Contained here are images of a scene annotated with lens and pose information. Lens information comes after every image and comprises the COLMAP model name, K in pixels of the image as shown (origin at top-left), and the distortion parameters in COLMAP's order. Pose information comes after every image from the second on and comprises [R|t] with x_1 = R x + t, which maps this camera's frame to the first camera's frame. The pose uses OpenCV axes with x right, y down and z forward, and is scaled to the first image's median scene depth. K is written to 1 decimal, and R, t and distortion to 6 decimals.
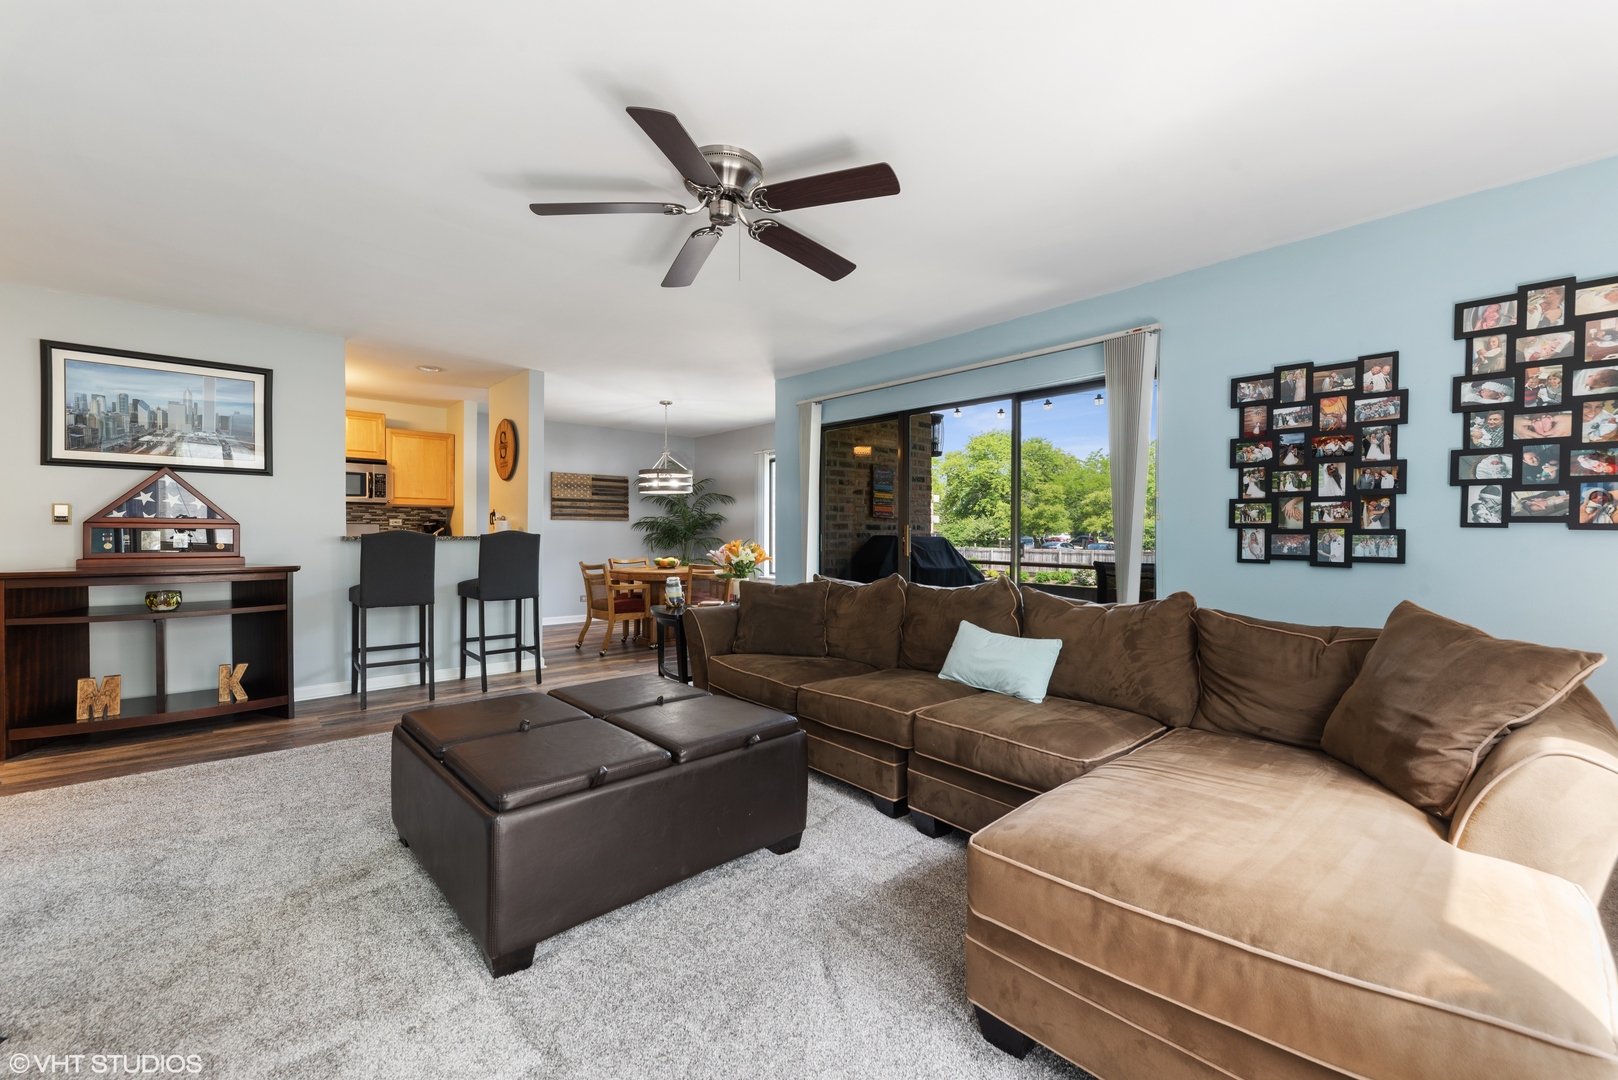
lens RADIAL K [[653.7, 0, 809.0], [0, 653.7, 540.0], [0, 0, 1]] dist [-0.000816, -0.000216]
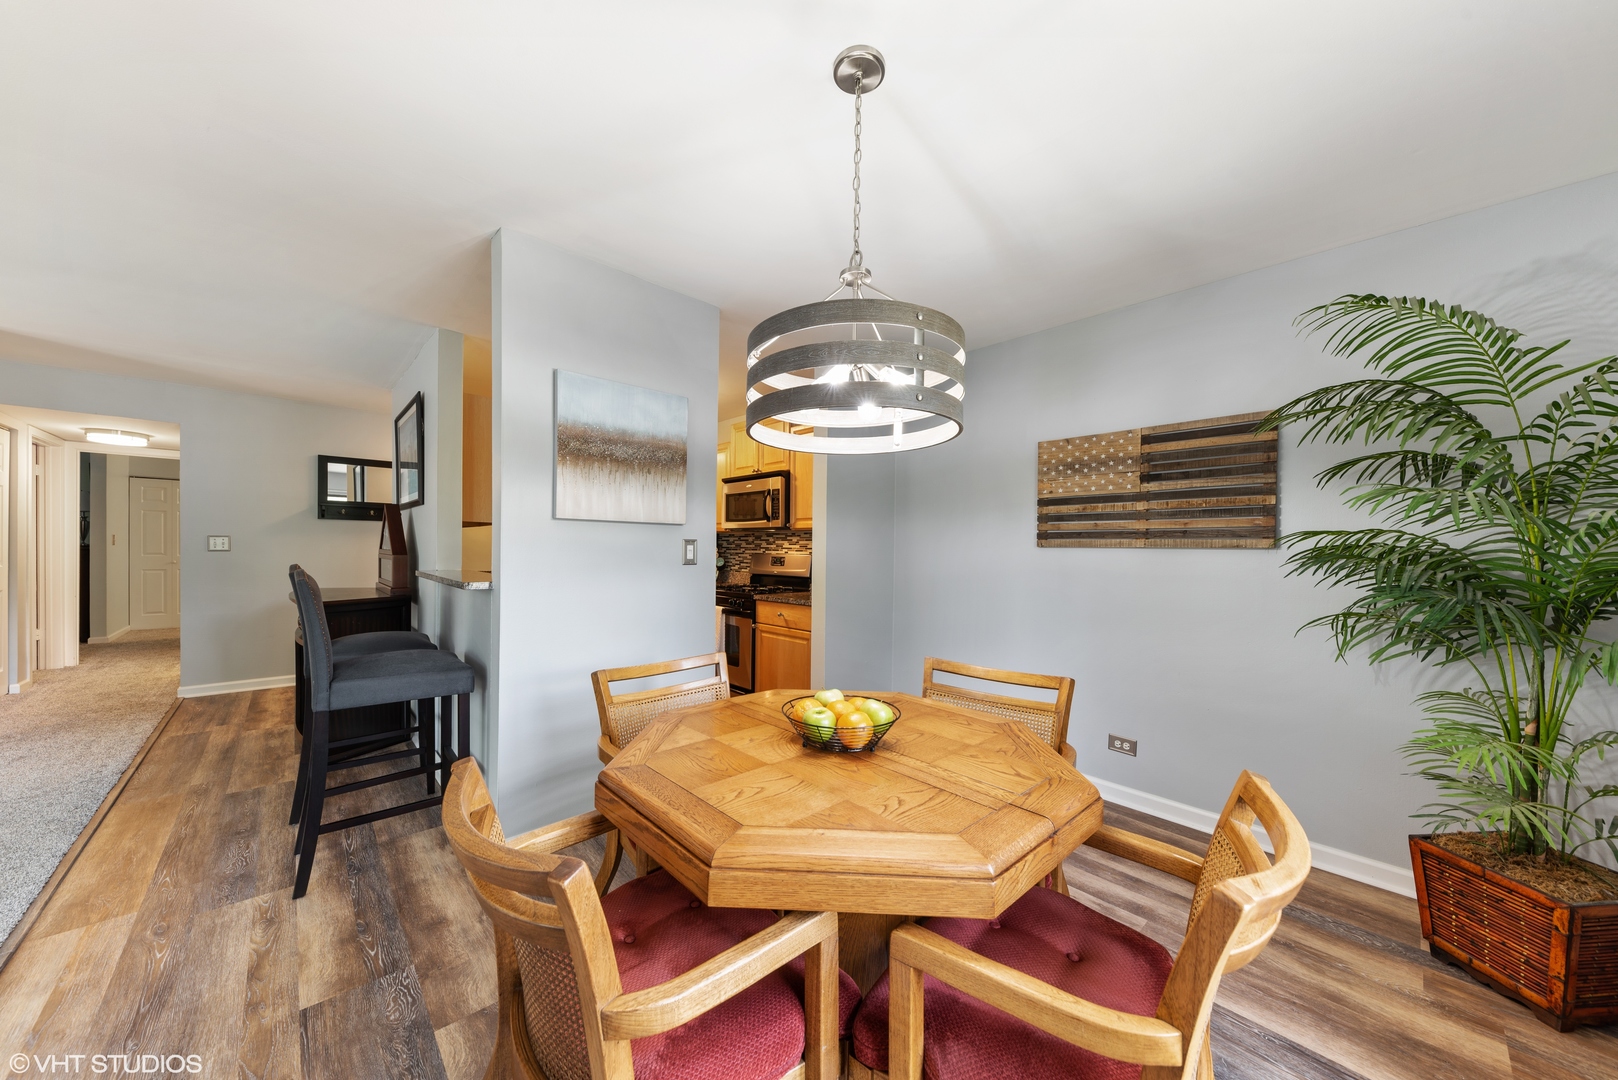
lens RADIAL K [[560.9, 0, 810.4], [0, 560.9, 553.8], [0, 0, 1]] dist [0.000943, -0.003371]
pose [[0.001908, 0.005765, -0.999982, -0.004591], [-0.022994, 0.999719, 0.005719, -0.024261], [0.999734, 0.022983, 0.002040, 0.812673]]
